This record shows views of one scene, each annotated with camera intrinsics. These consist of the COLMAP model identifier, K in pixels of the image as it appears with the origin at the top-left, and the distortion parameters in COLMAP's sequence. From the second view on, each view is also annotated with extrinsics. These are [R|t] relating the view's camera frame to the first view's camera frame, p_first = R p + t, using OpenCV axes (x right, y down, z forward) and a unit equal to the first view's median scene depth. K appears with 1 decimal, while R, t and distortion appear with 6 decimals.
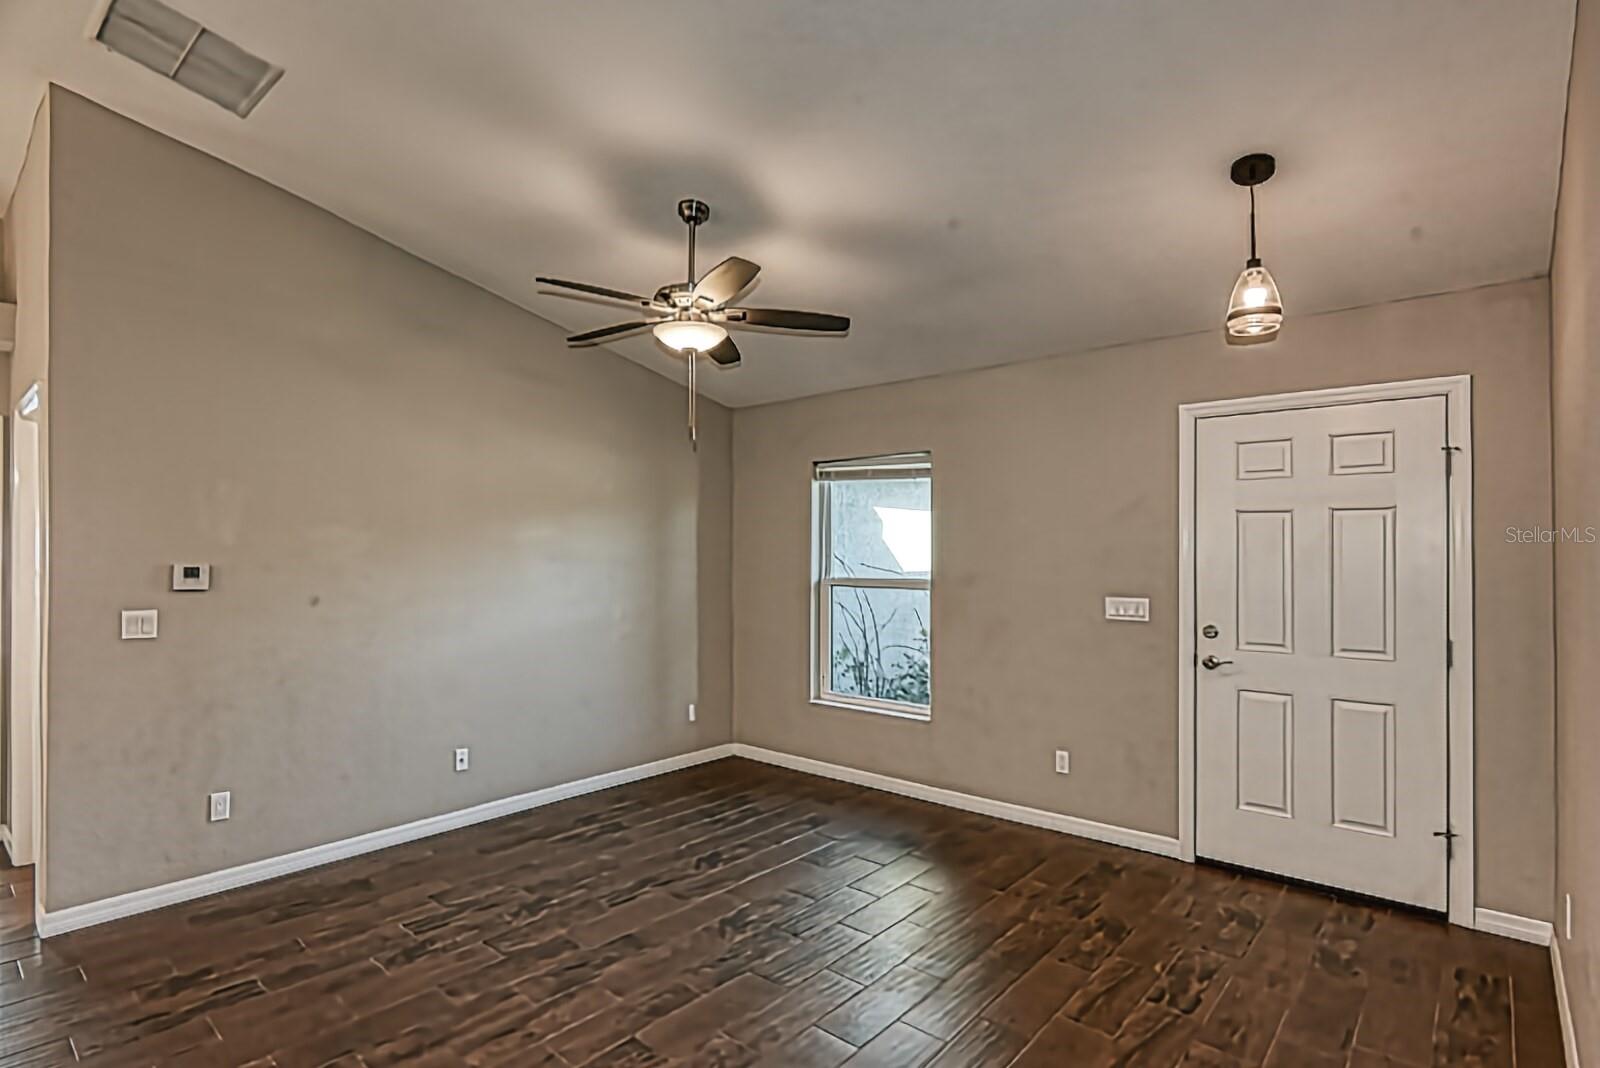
lens RADIAL K [[781.3, 0, 839.8], [0, 781.3, 531.0], [0, 0, 1]] dist [0.000810, -0.002472]
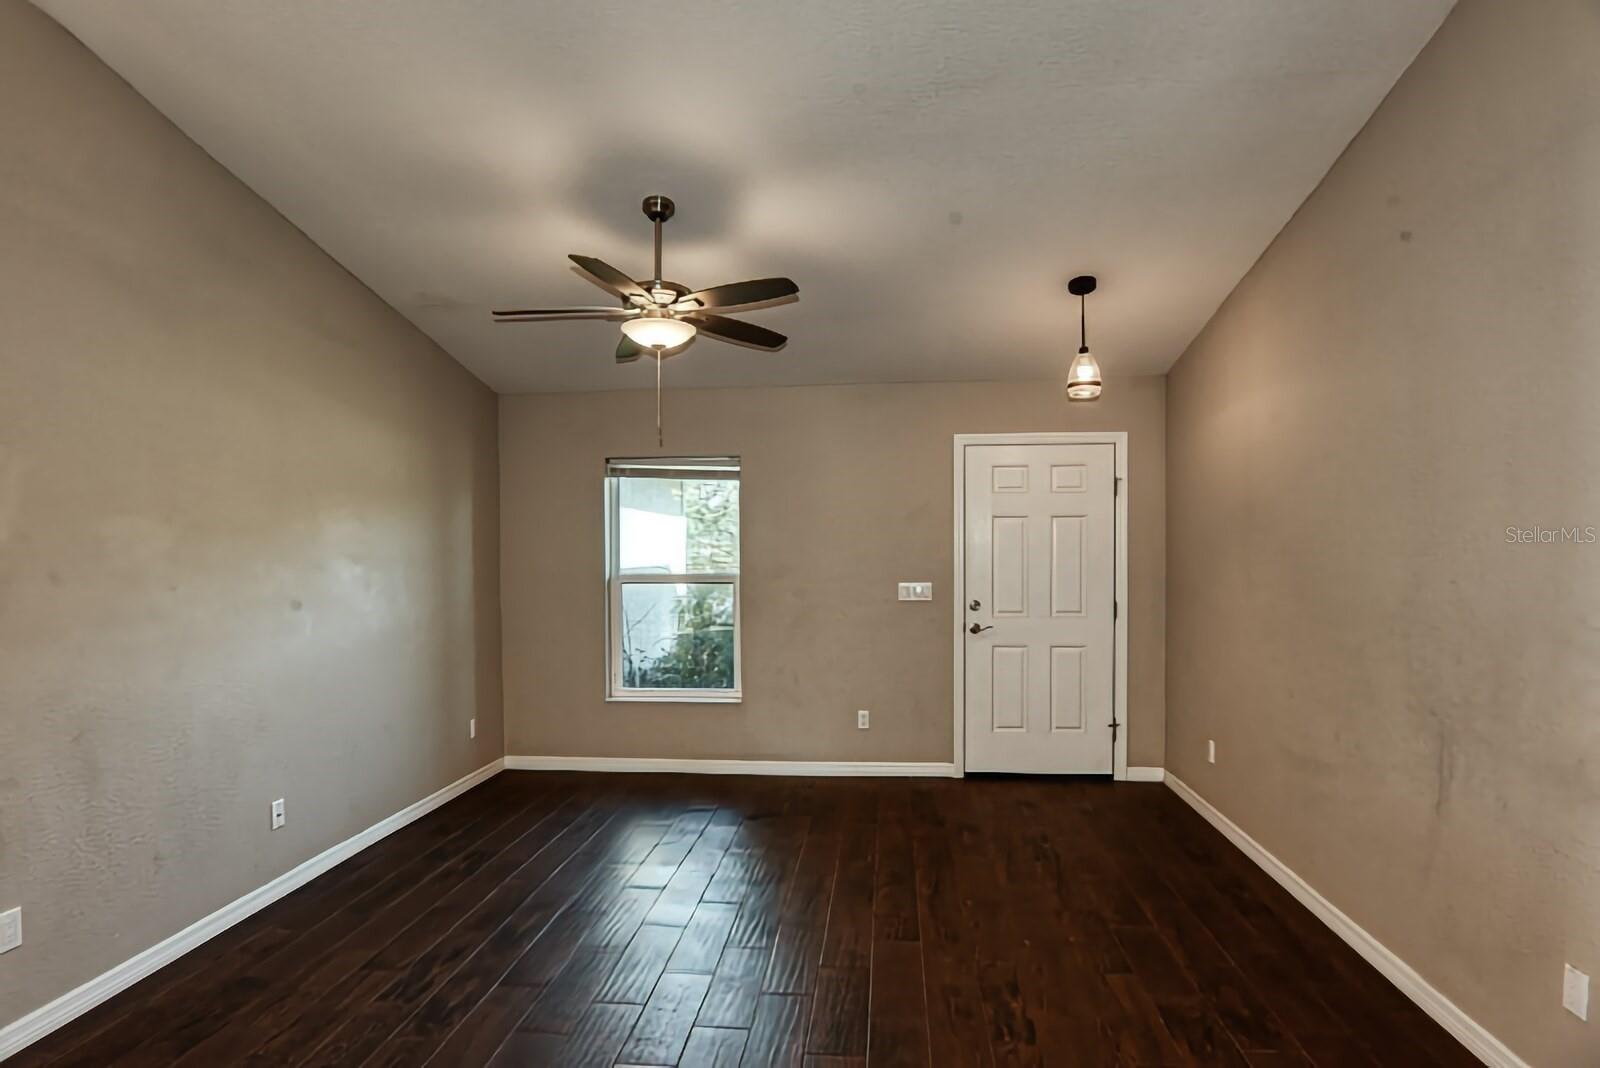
lens RADIAL K [[781.3, 0, 818.5], [0, 781.3, 542.2], [0, 0, 1]] dist [0.000810, -0.002472]
pose [[0.821824, -0.002439, 0.569736, -0.520208], [-0.006522, 0.999885, 0.013688, 0.003438], [-0.569704, -0.014965, 0.821714, 0.046372]]
